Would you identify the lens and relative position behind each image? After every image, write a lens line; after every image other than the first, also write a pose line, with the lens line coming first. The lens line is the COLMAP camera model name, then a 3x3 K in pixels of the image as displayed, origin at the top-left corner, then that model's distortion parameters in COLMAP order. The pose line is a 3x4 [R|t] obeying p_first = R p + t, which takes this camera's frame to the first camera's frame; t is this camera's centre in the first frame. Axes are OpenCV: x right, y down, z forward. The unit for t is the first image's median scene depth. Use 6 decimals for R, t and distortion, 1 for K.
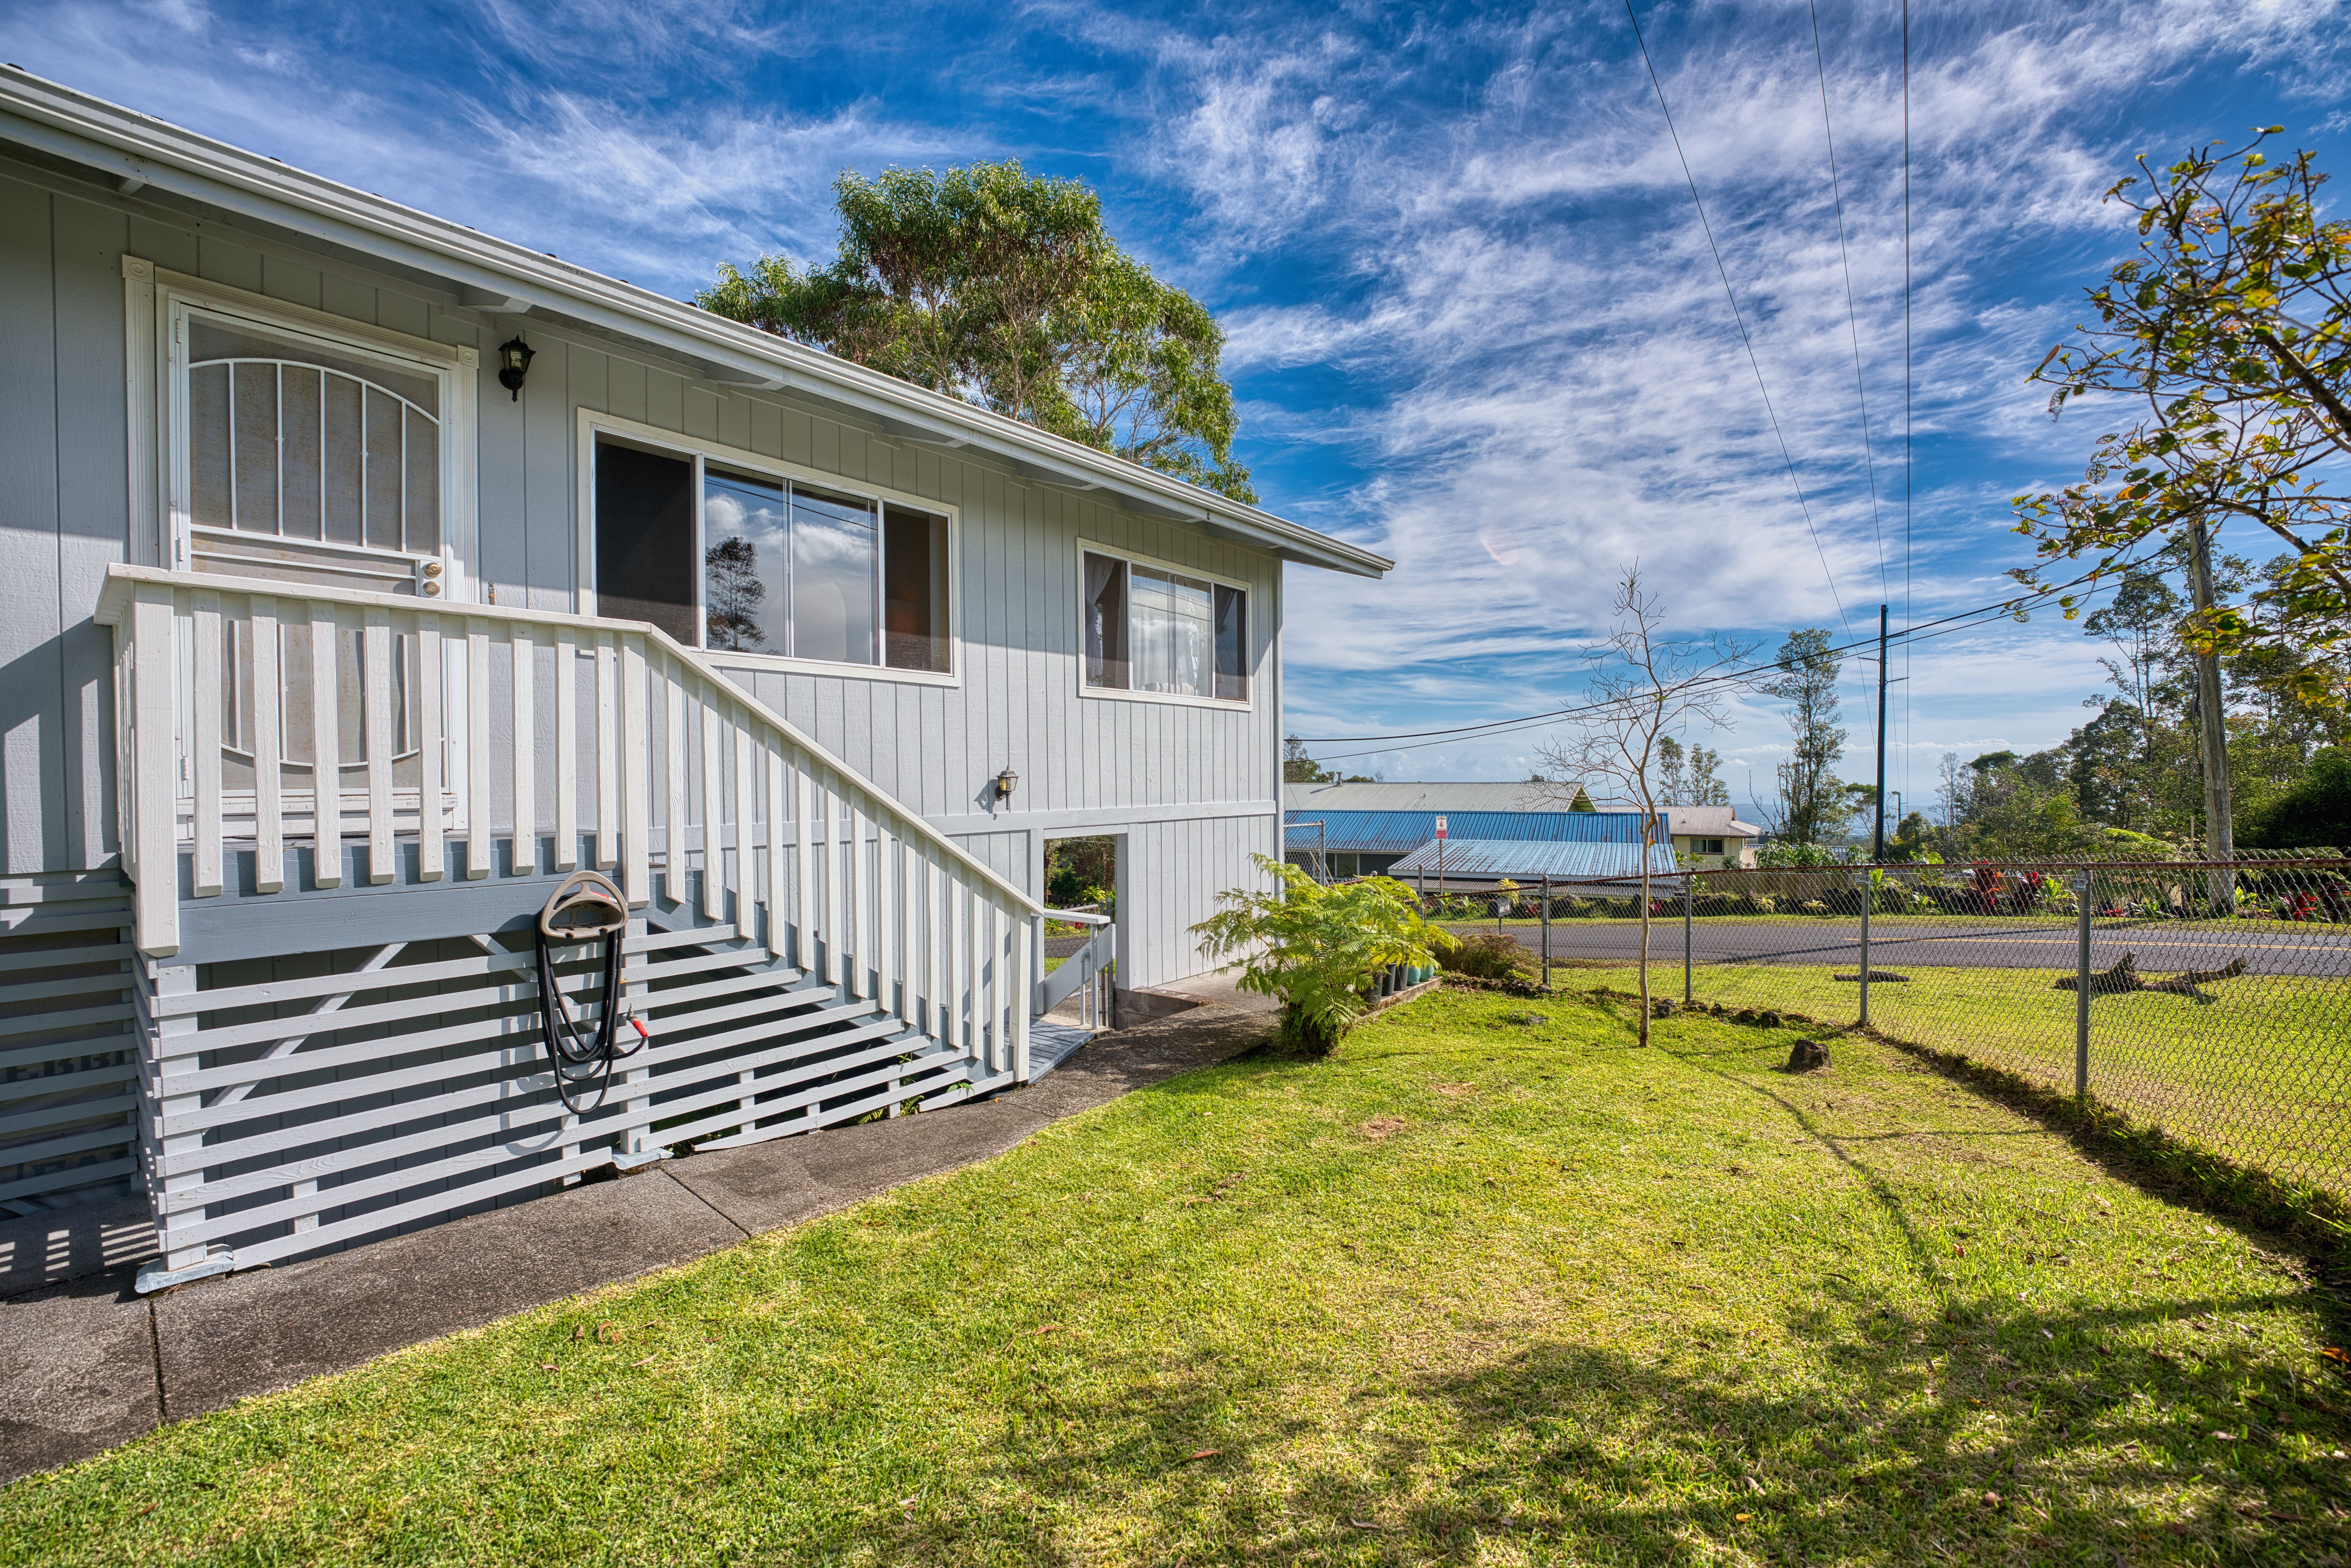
lens RADIAL K [[952.2, 0, 1166.9], [0, 952.2, 789.8], [0, 0, 1]] dist [-0.031601, 0.004812]
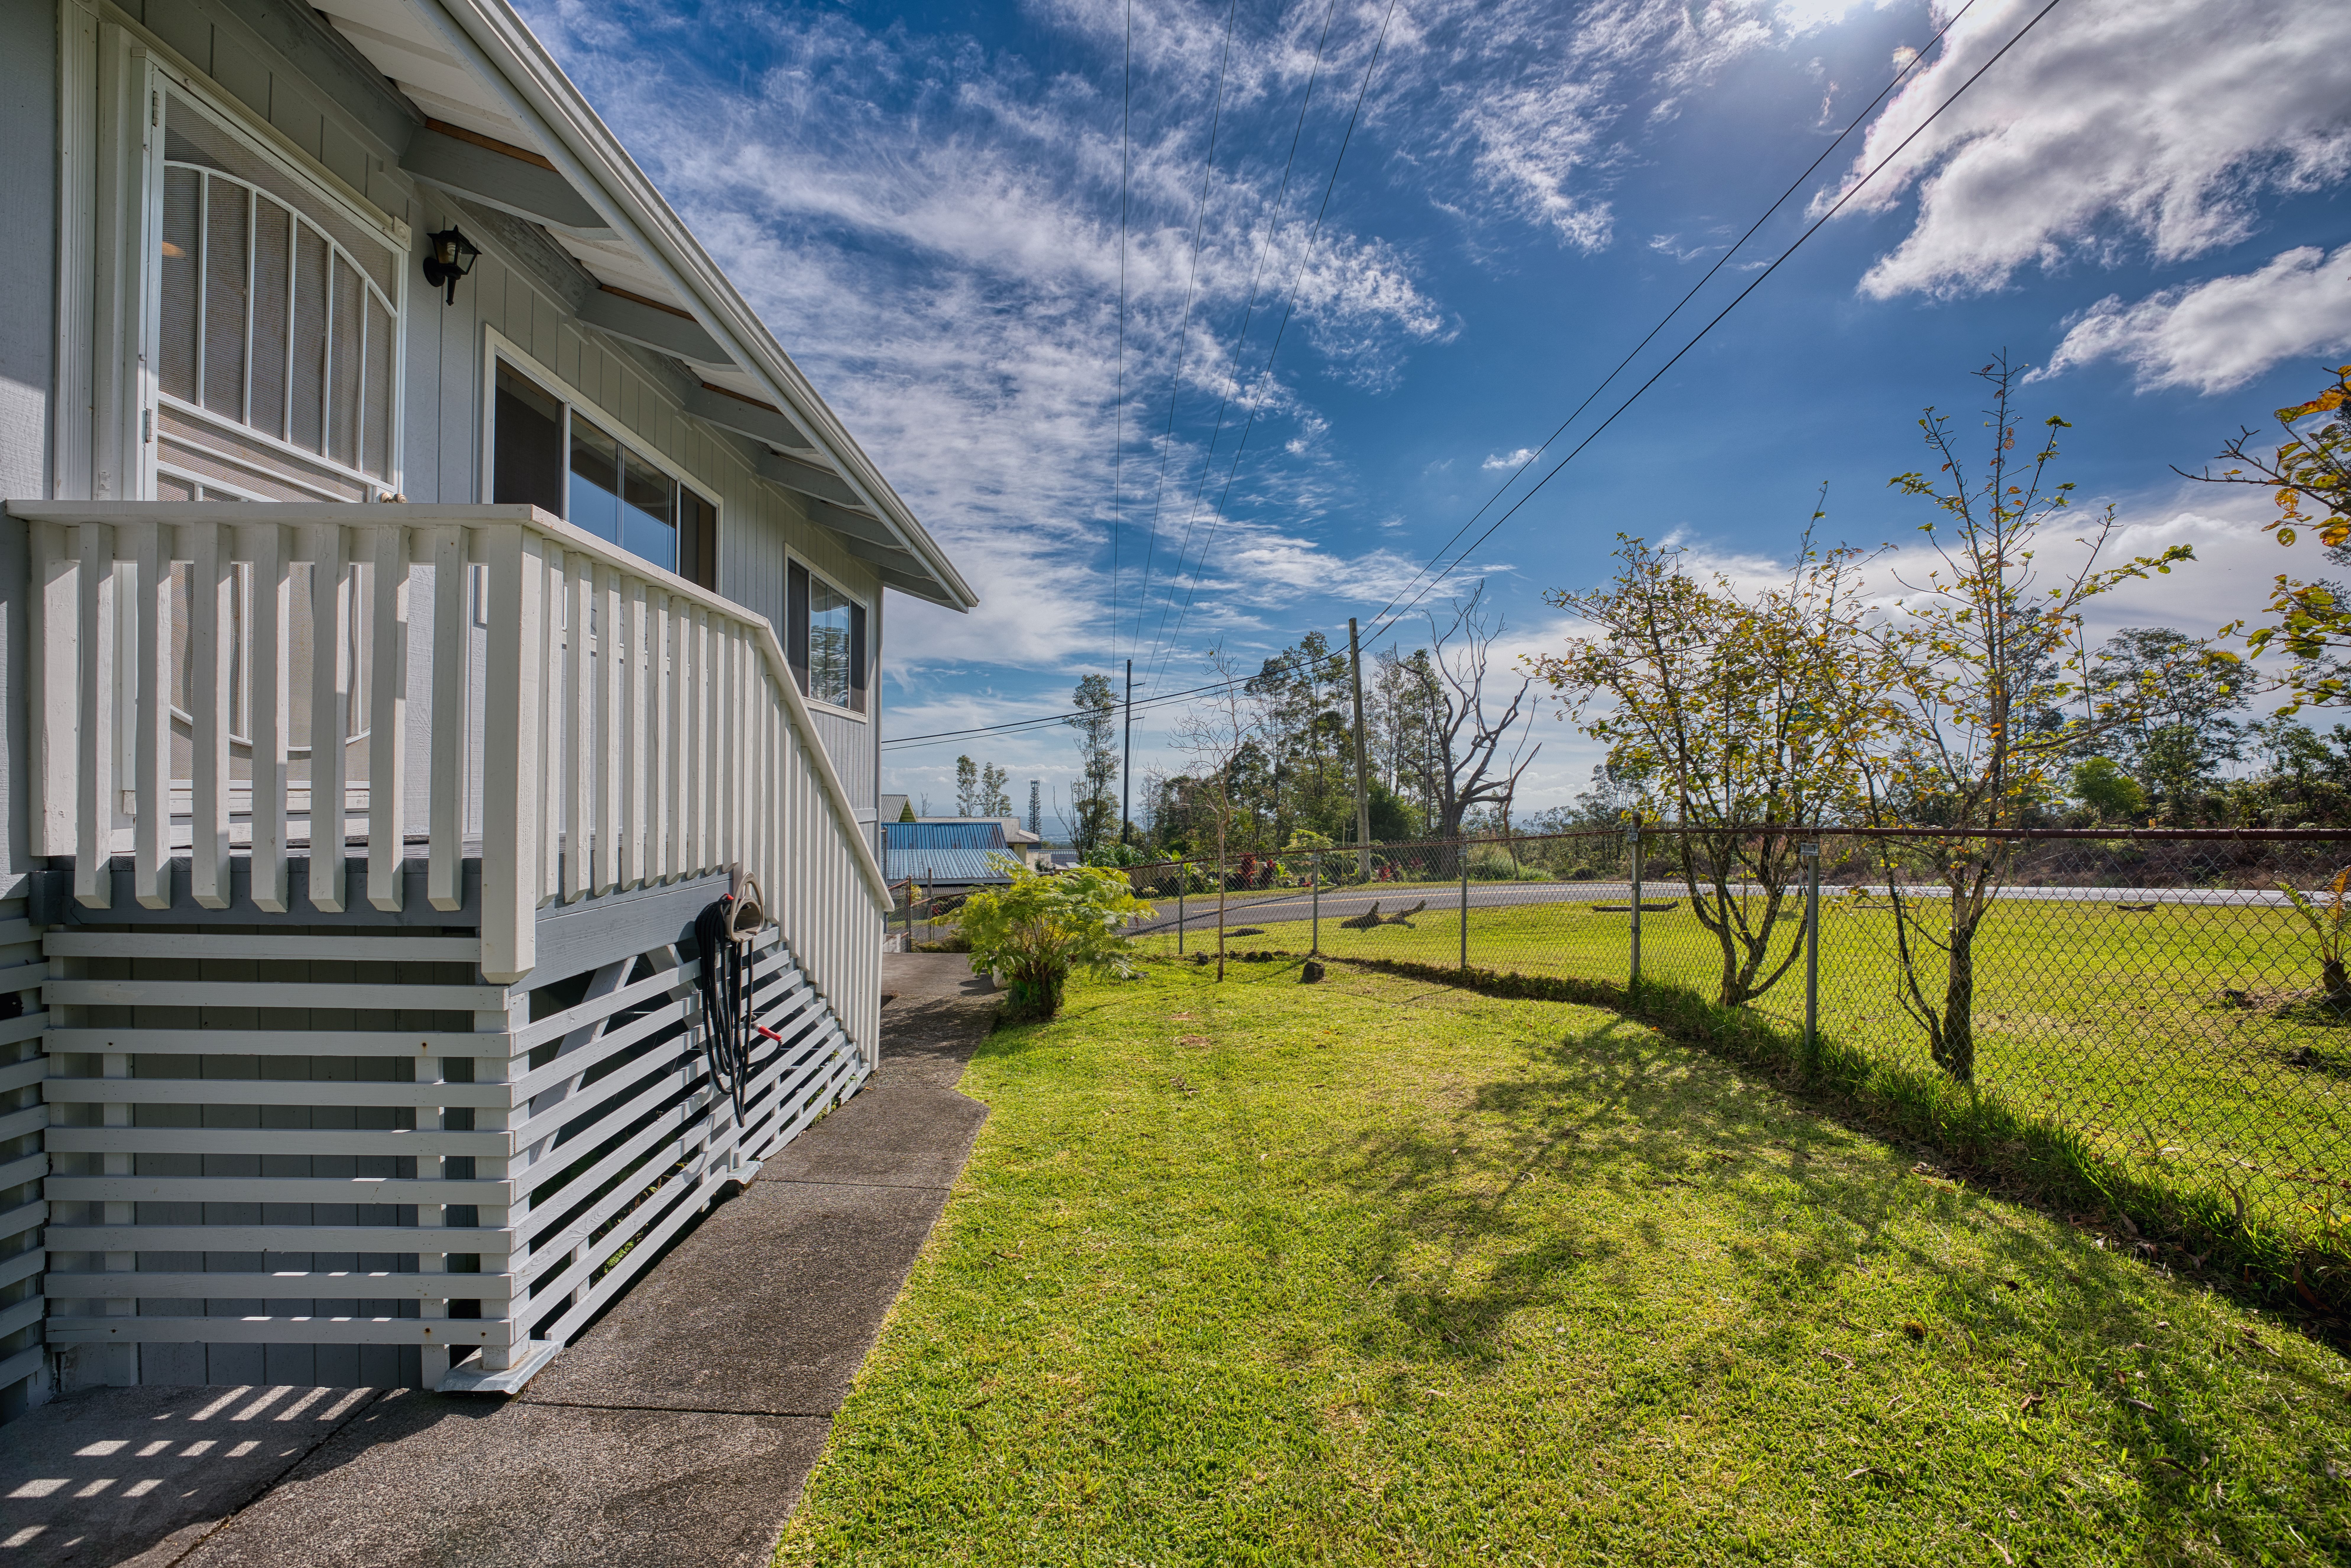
lens RADIAL K [[952.2, 0, 1166.9], [0, 952.2, 789.8], [0, 0, 1]] dist [-0.031601, 0.004812]
pose [[0.742365, 0.014482, 0.669839, -0.912840], [-0.005584, 0.999865, -0.015430, 0.013987], [-0.669973, 0.007714, 0.742346, -0.006711]]
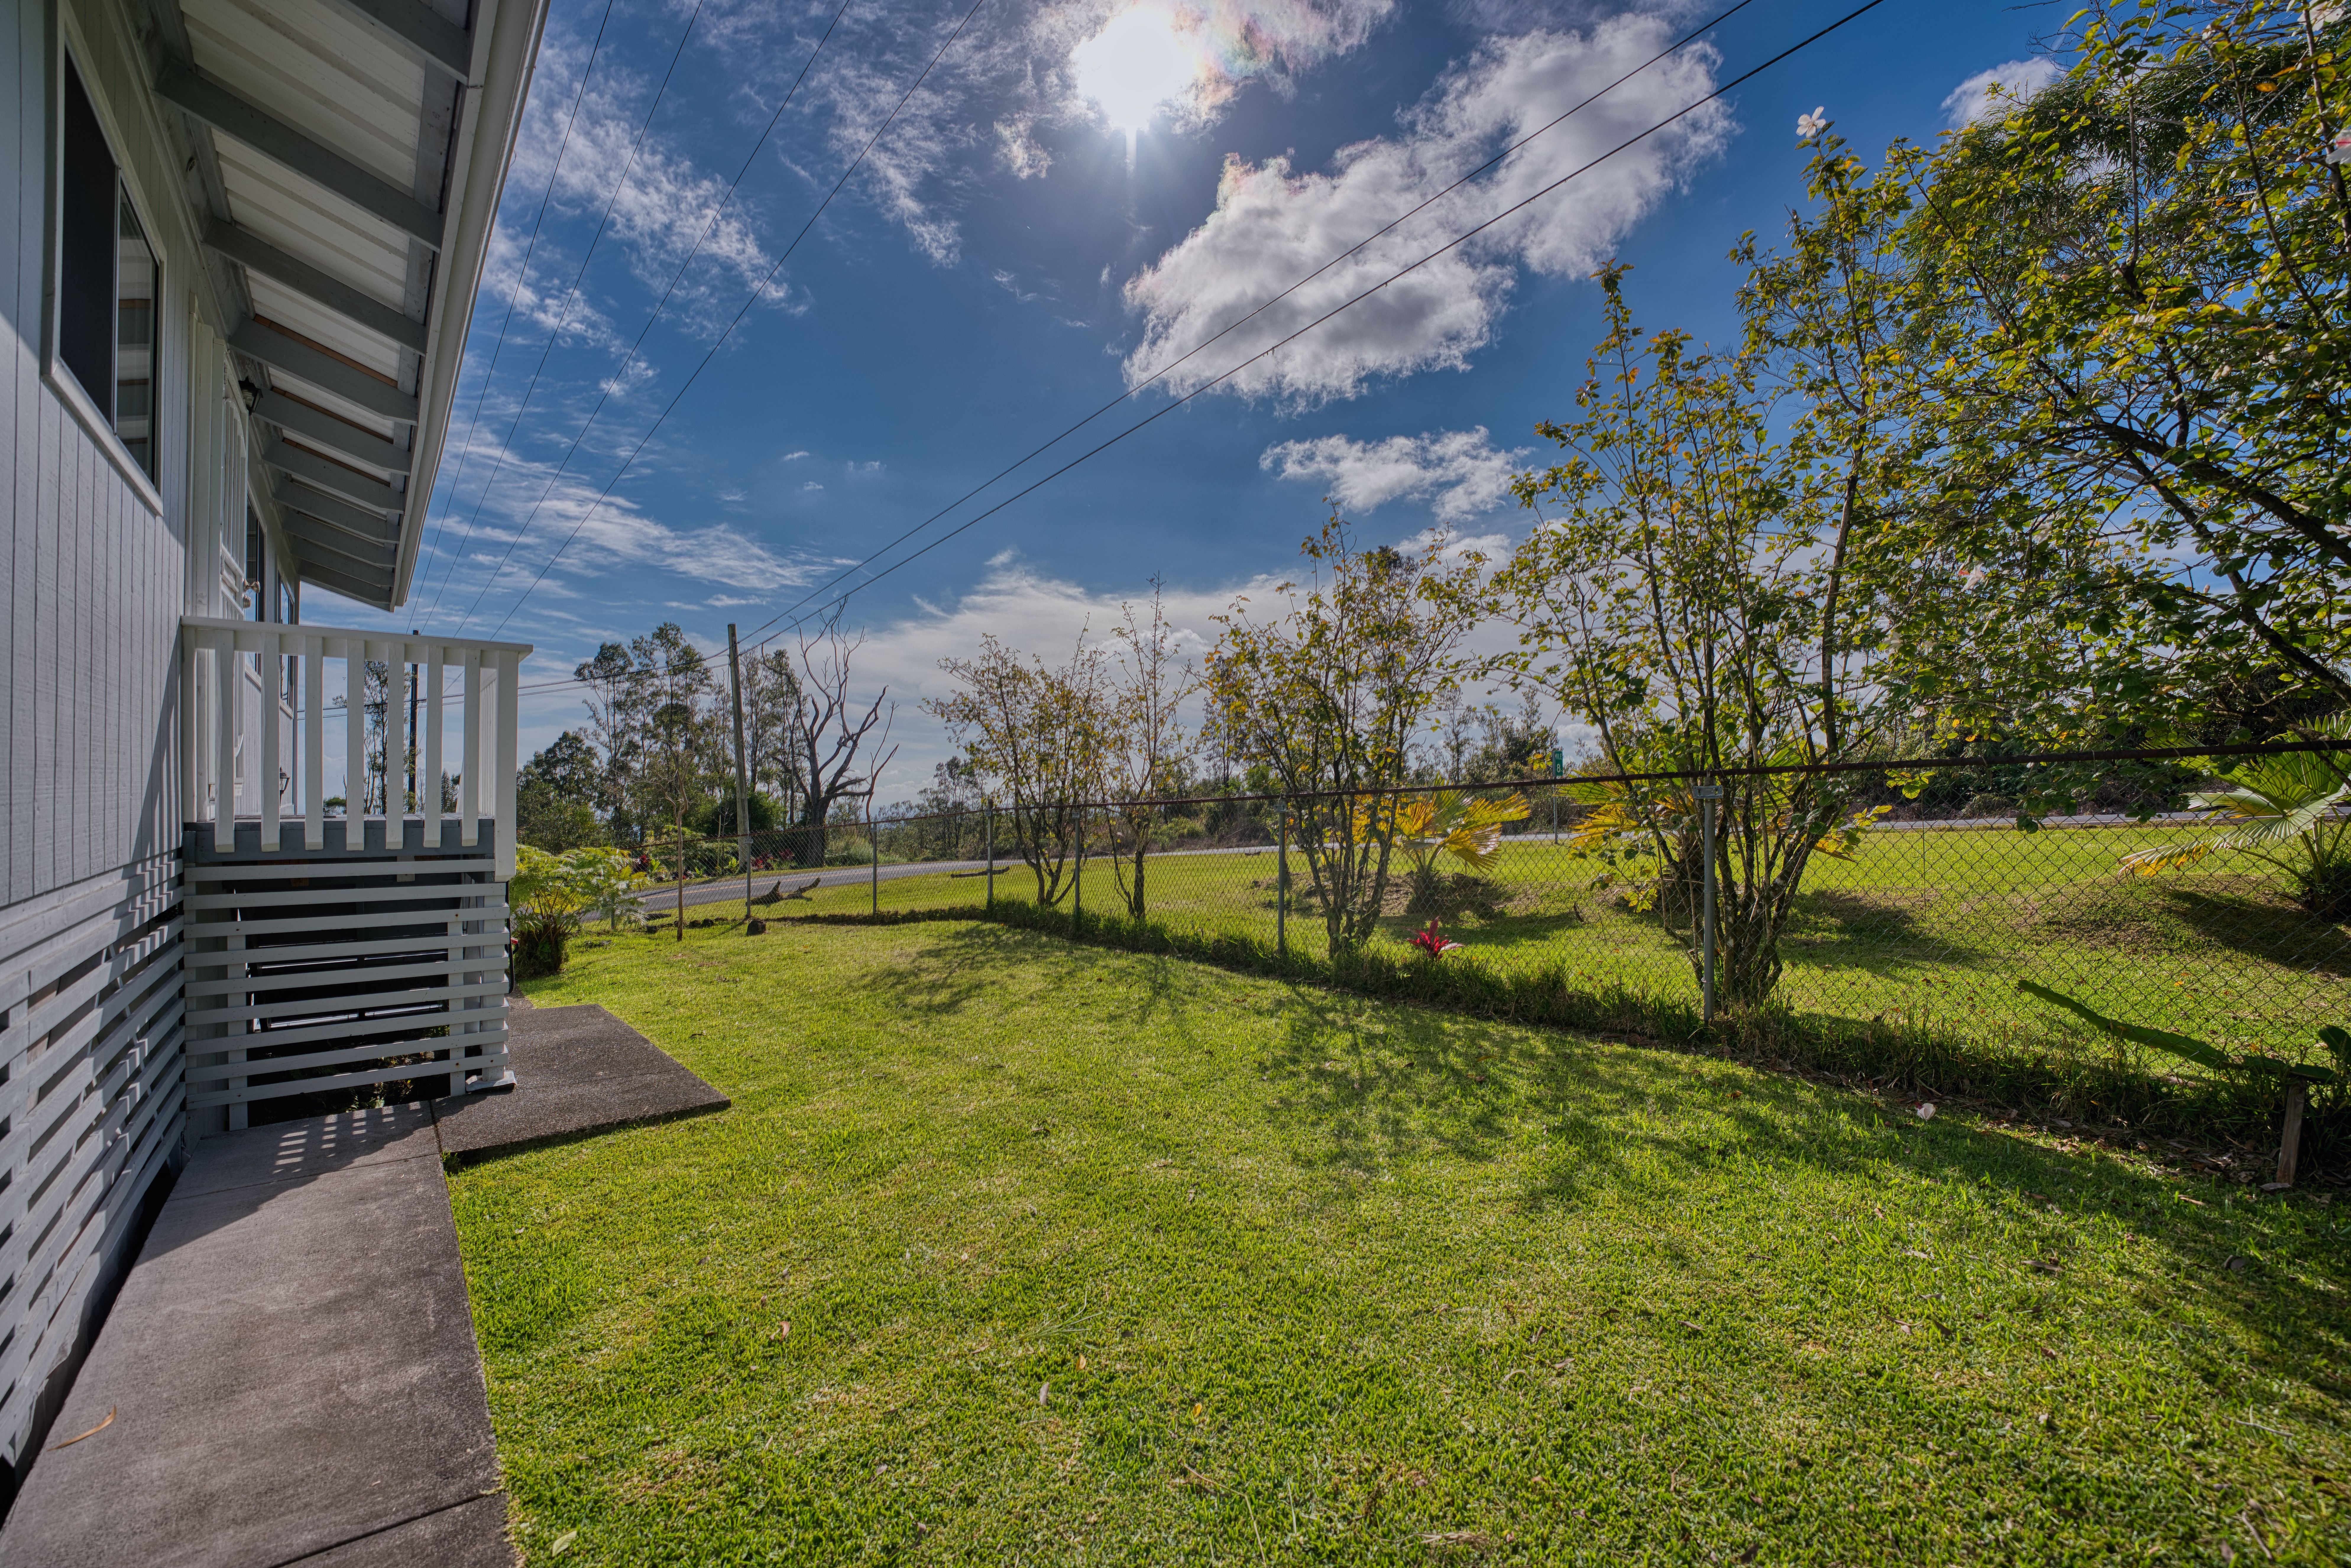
lens RADIAL K [[952.2, 0, 1166.9], [0, 952.2, 789.8], [0, 0, 1]] dist [-0.031601, 0.004812]
pose [[0.170461, 0.009905, 0.985315, -1.887852], [0.005628, 0.999923, -0.011025, 0.032987], [-0.985348, 0.007425, 0.170392, -0.321967]]
